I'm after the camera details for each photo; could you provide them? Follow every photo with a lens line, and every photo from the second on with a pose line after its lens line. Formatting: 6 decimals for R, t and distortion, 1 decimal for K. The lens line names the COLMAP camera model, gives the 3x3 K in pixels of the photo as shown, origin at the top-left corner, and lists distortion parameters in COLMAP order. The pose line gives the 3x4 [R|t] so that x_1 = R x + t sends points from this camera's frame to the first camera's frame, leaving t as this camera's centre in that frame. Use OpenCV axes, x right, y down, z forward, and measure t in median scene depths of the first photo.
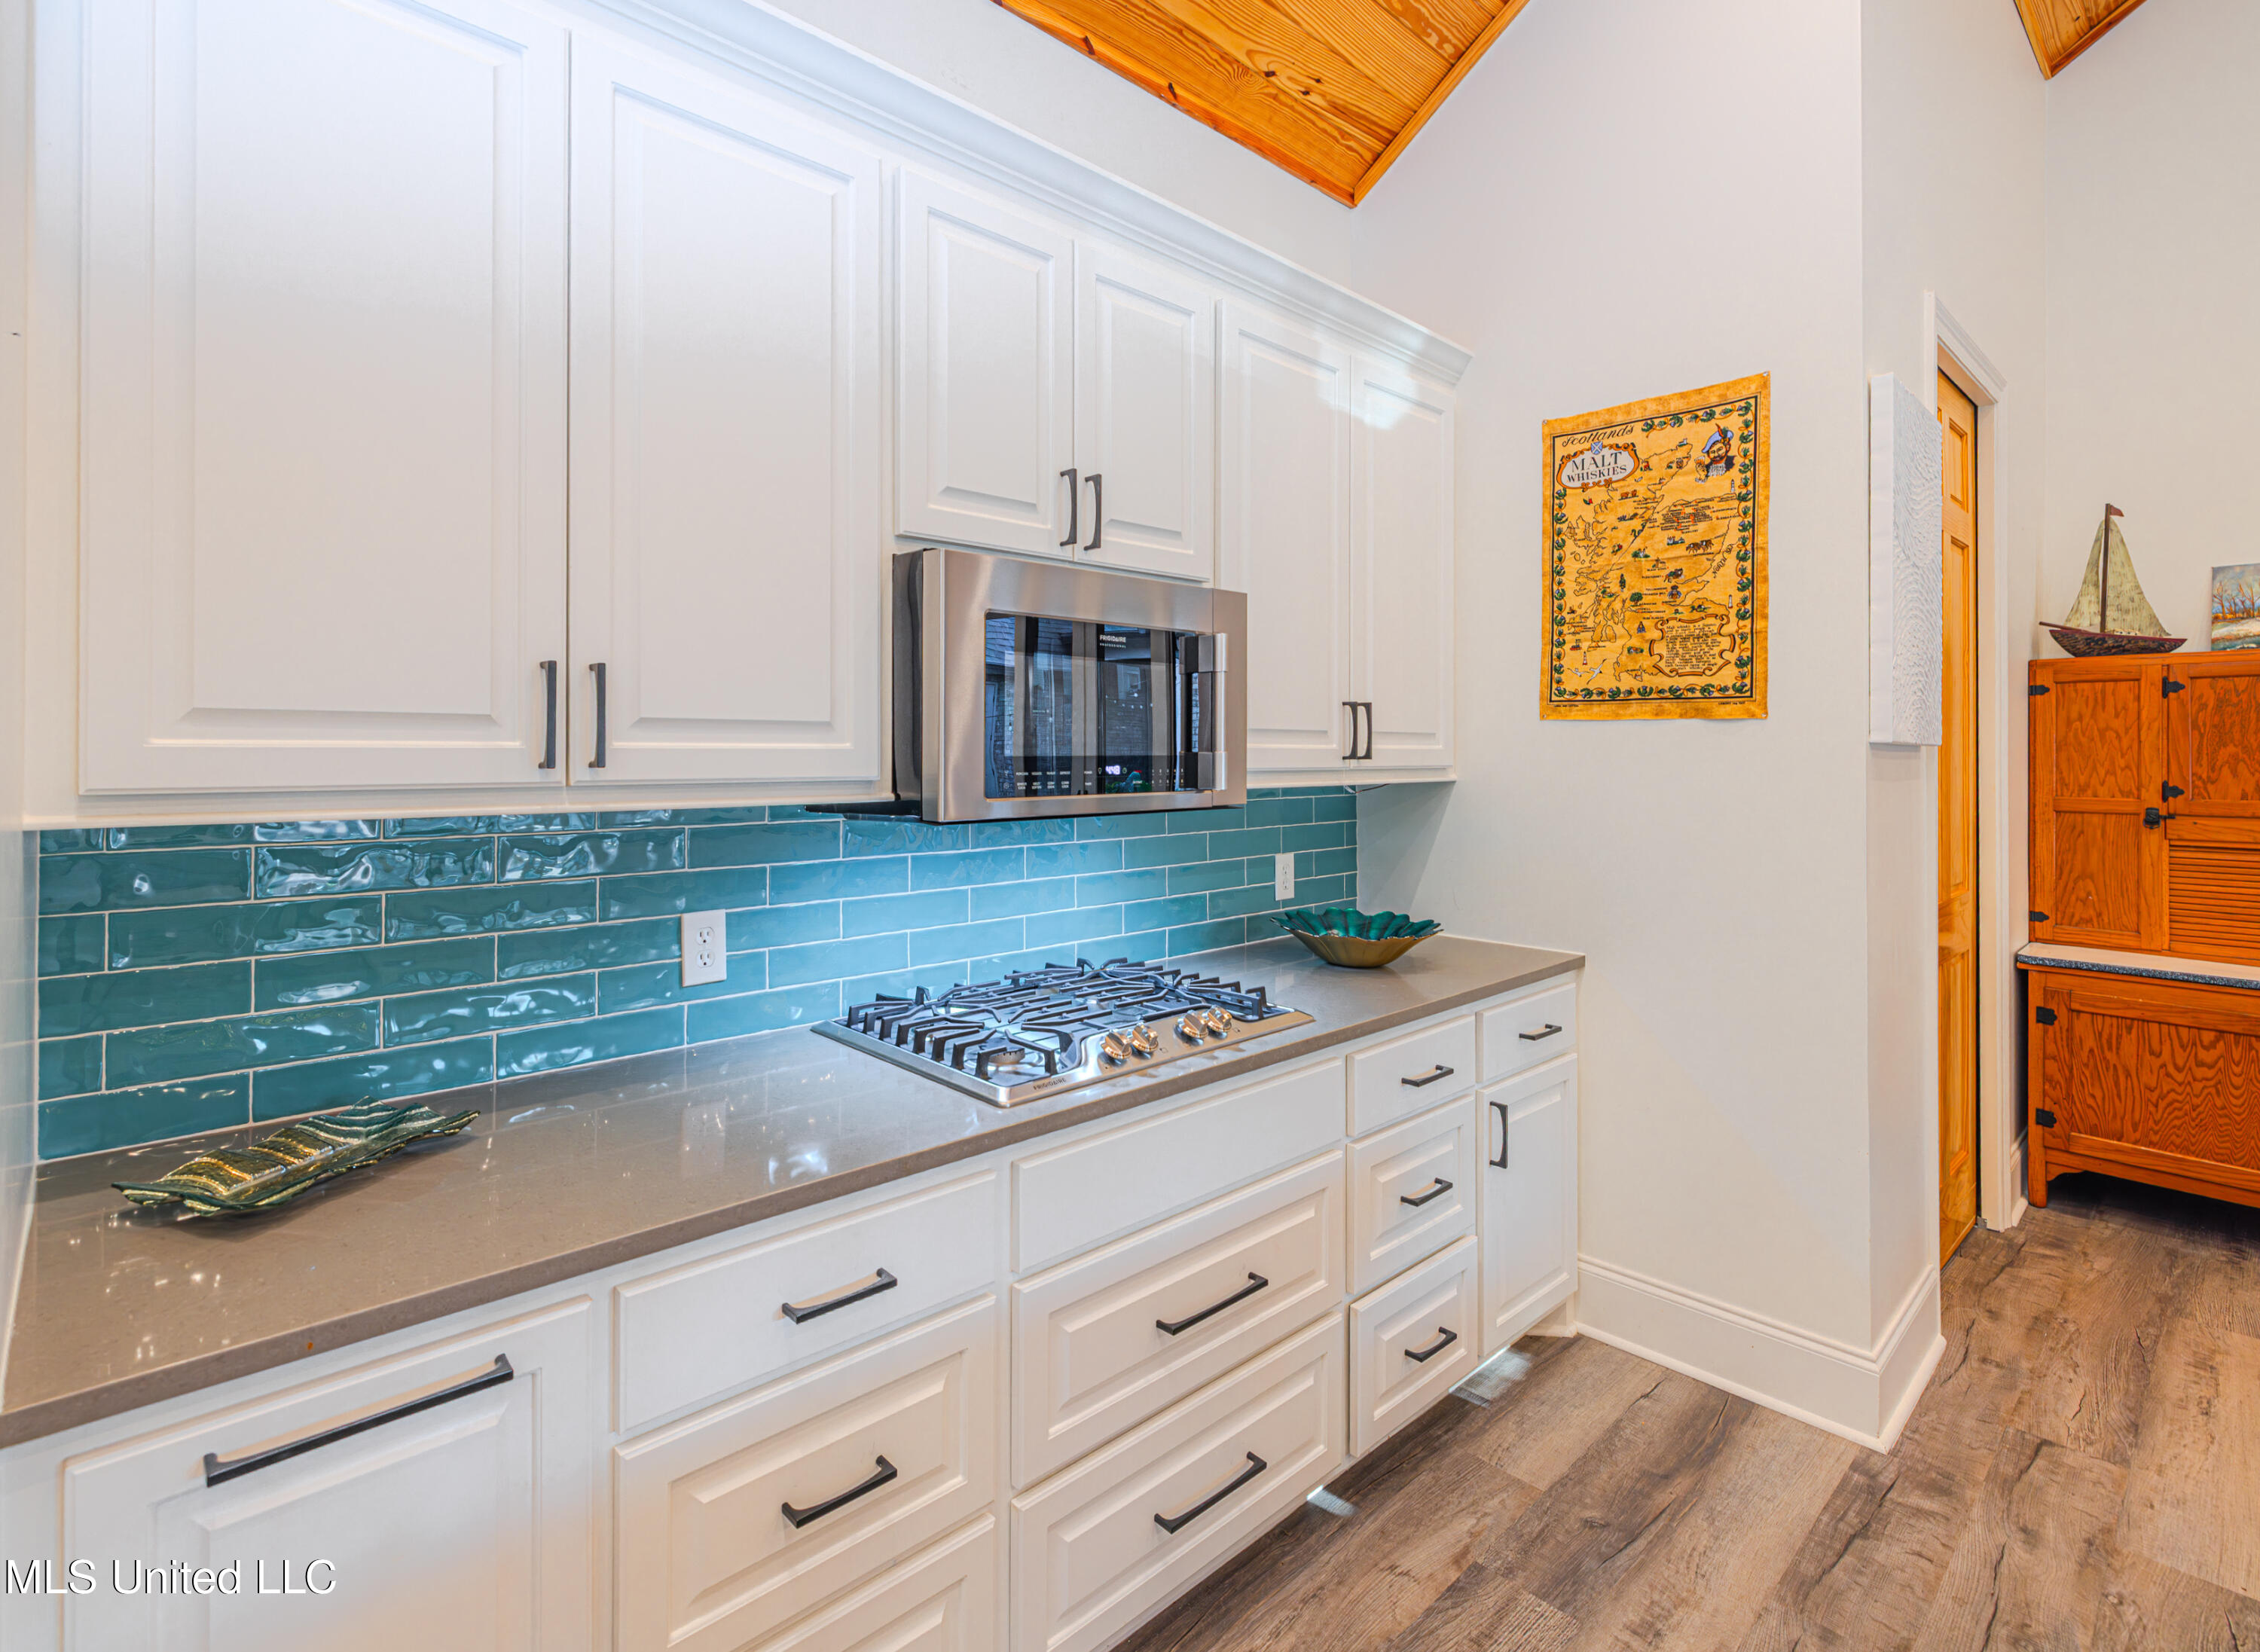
lens RADIAL K [[1076.5, 0, 1022.8], [0, 1076.5, 744.5], [0, 0, 1]] dist [0.004242, 0.000716]
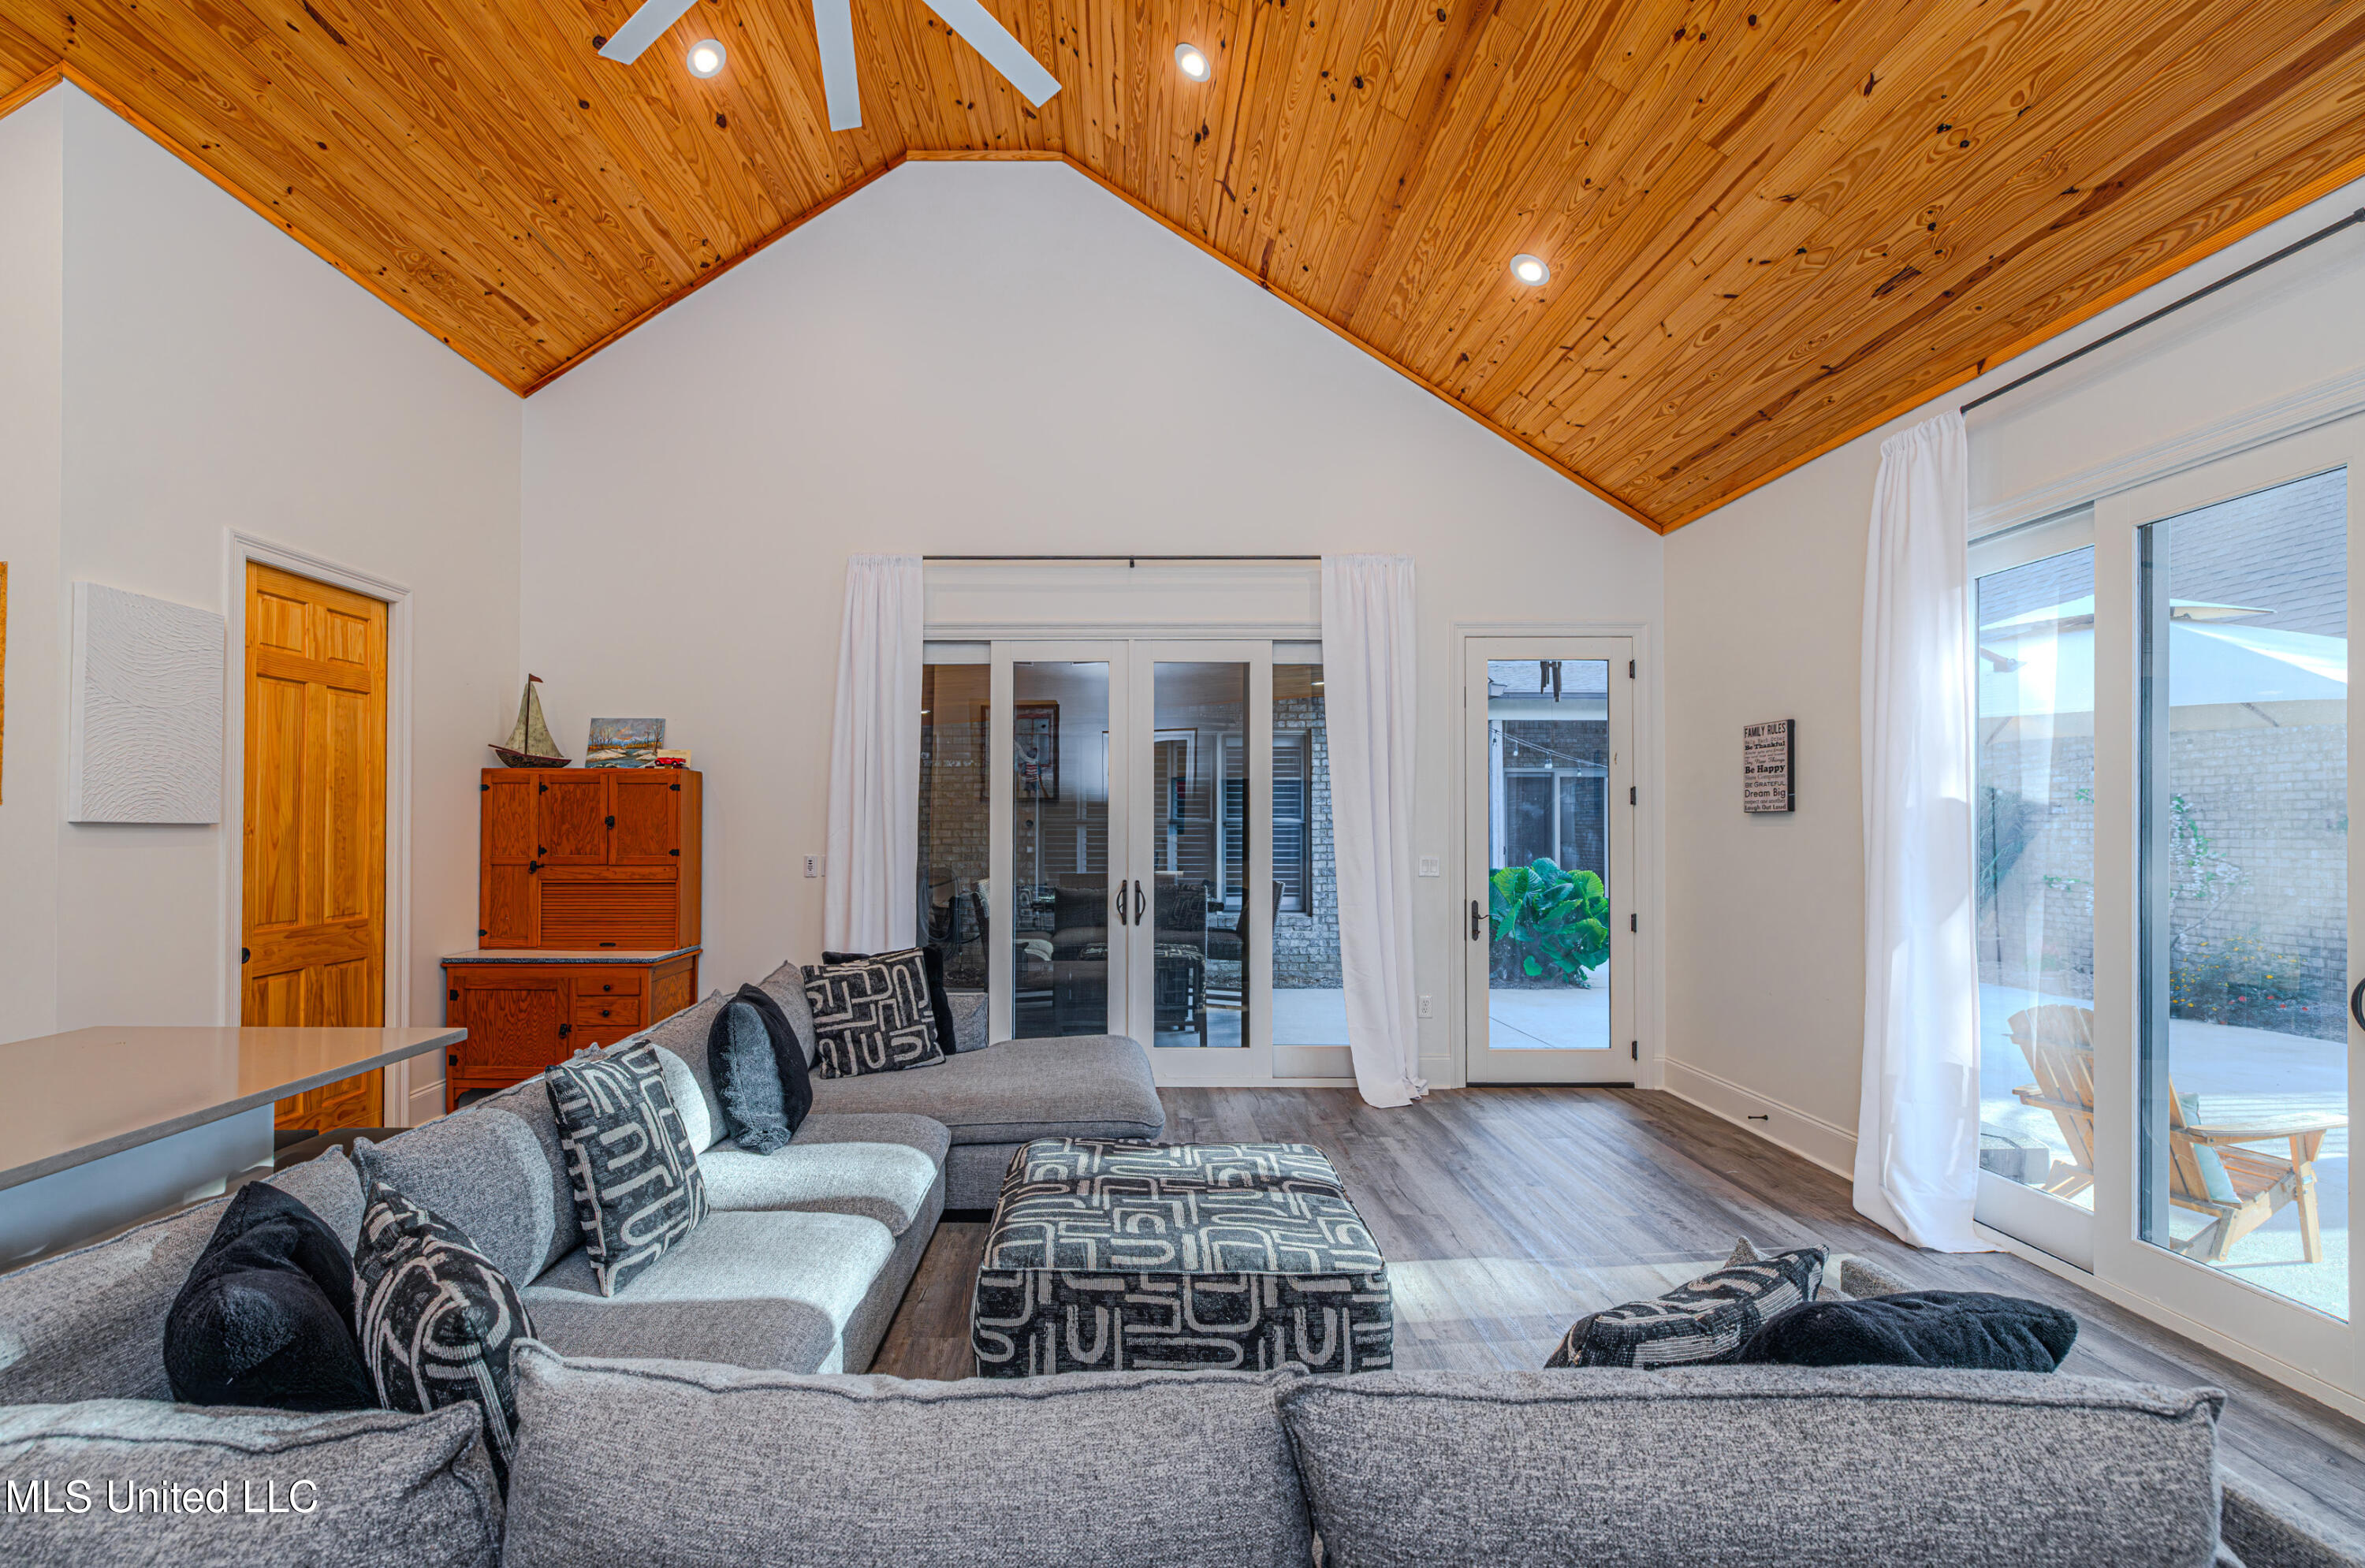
lens RADIAL K [[1023.0, 0, 1129.5], [0, 1023.0, 813.1], [0, 0, 1]] dist [-0.003960, 0.000386]
pose [[0.648183, 0.010168, 0.761417, 0.456561], [-0.006182, 0.999948, -0.008091, -0.008184], [-0.761460, 0.000537, 0.648212, -0.726681]]
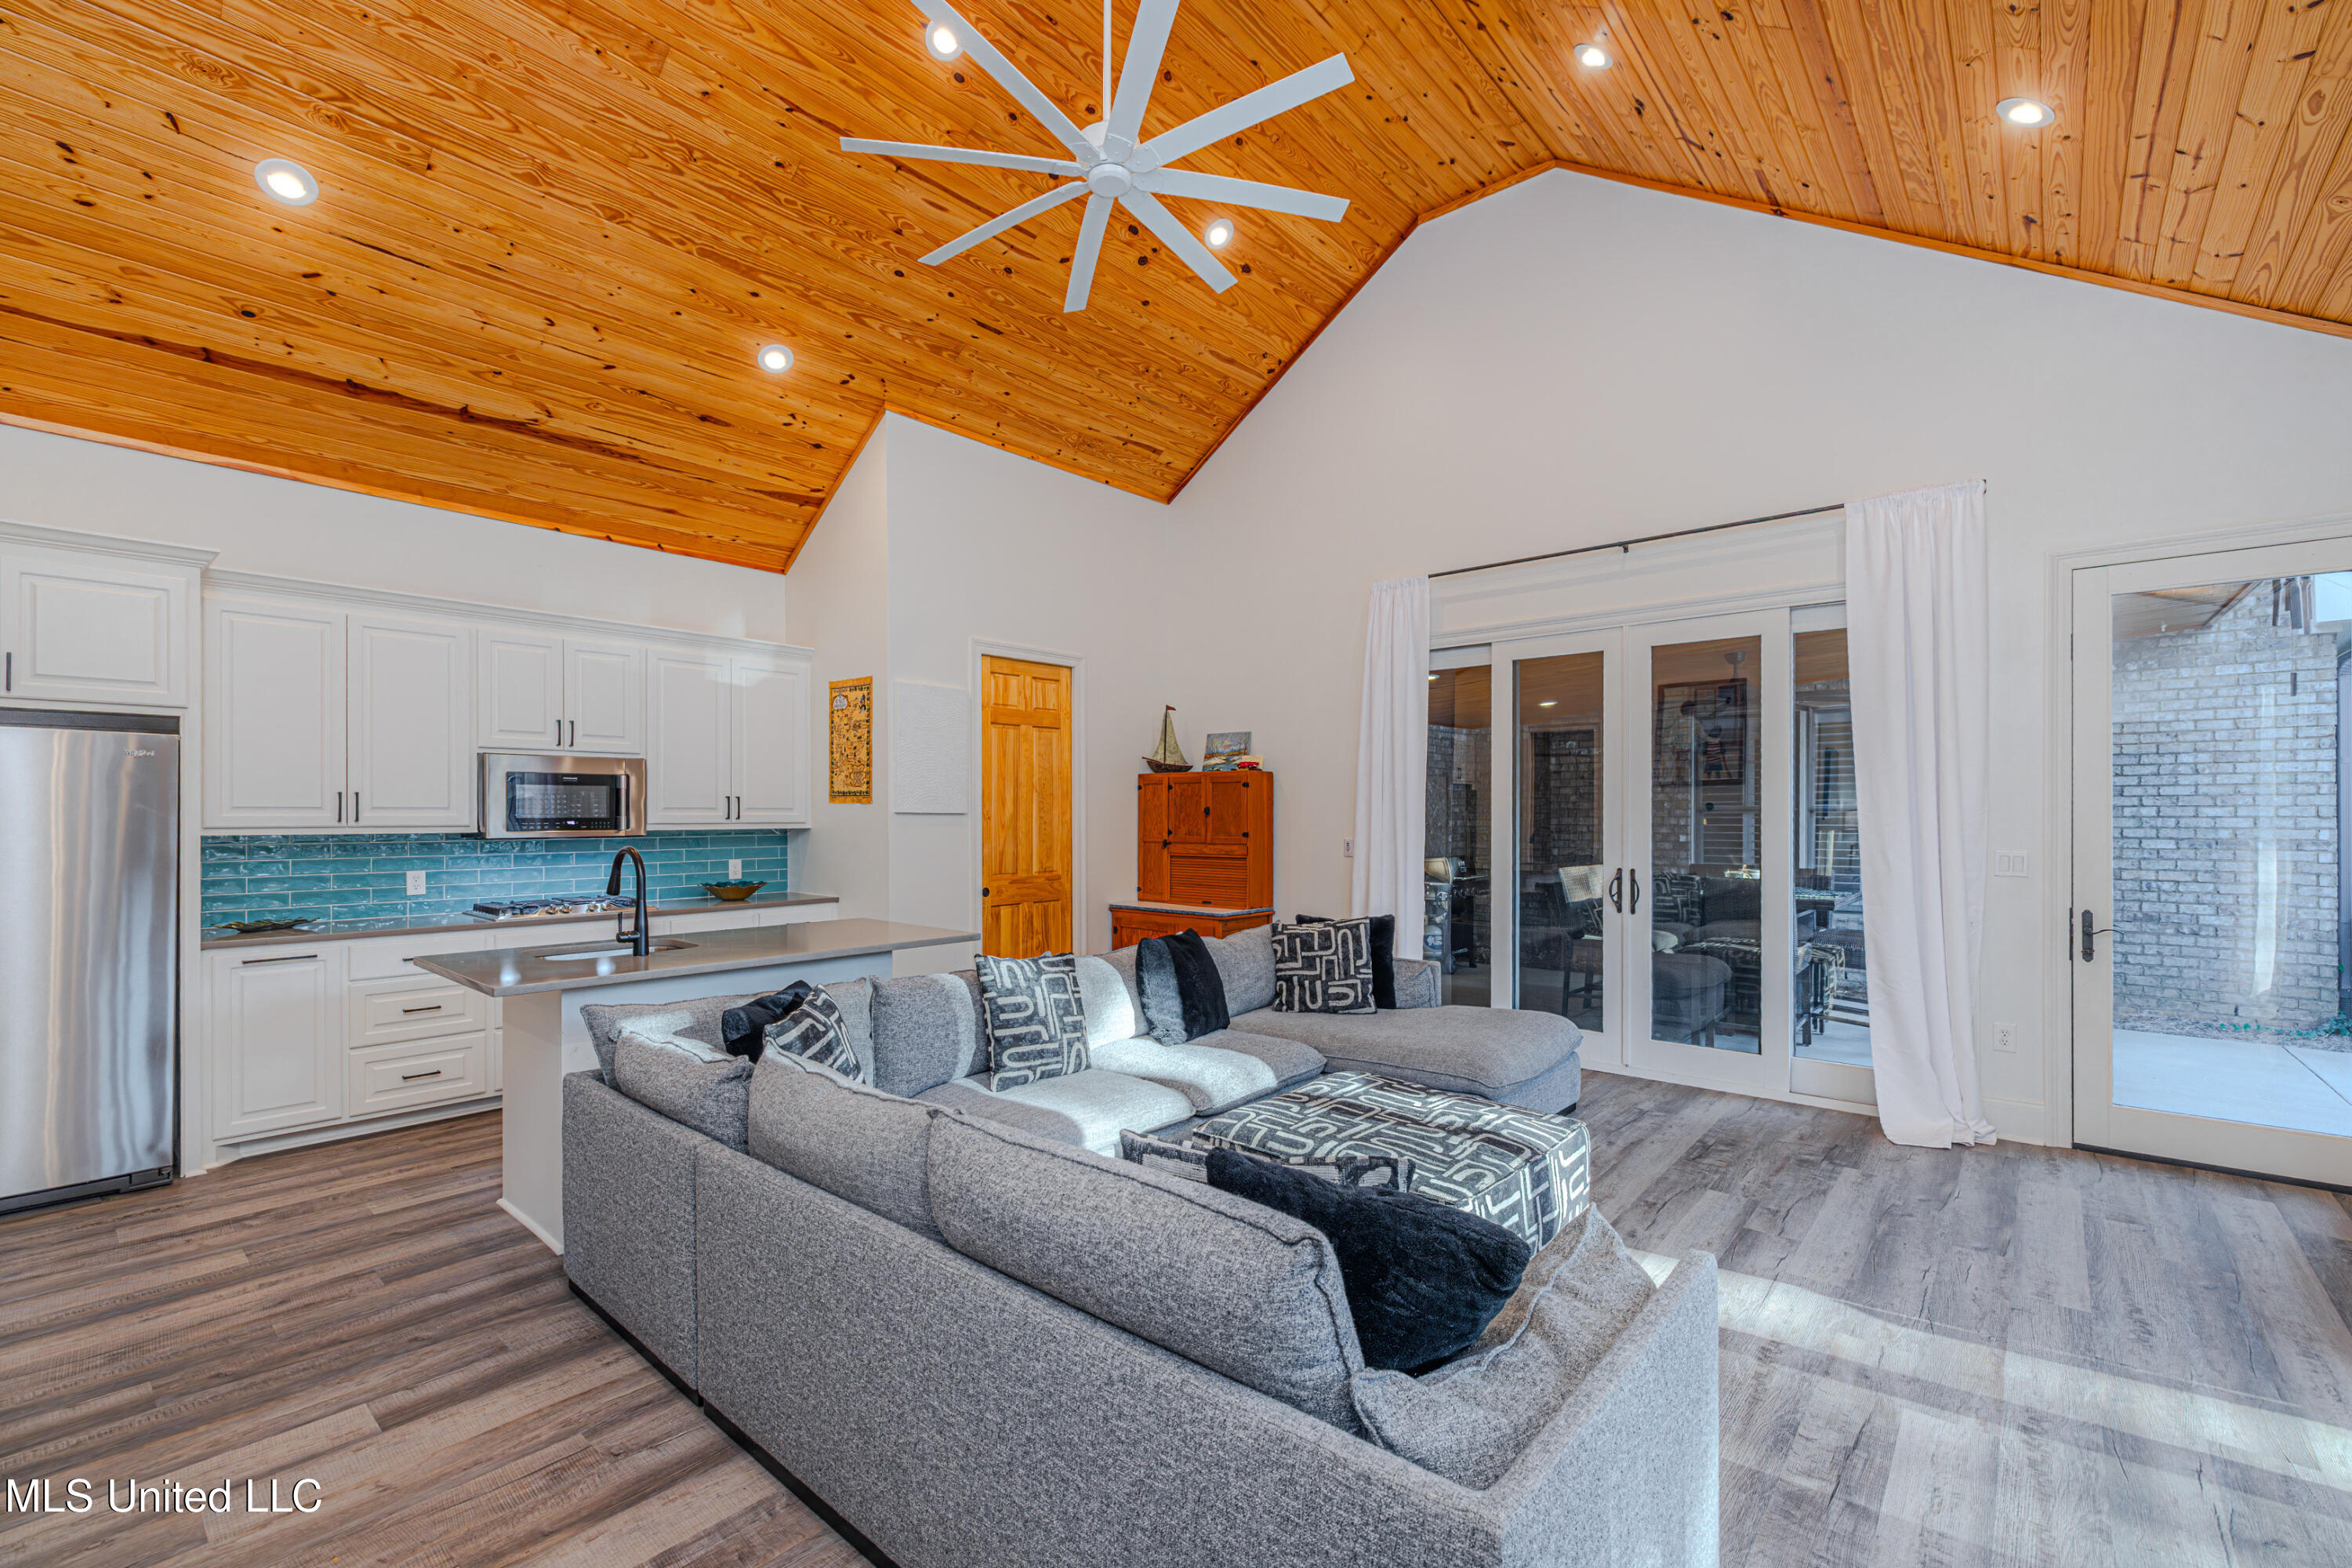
lens RADIAL K [[1017.4, 0, 1196.7], [0, 1017.4, 816.3], [0, 0, 1]] dist [-0.003960, 0.000386]
pose [[0.988792, -0.001086, 0.149296, 0.807785], [-0.000382, 0.999952, 0.009800, -0.012996], [-0.149299, -0.009748, 0.988744, -1.190590]]
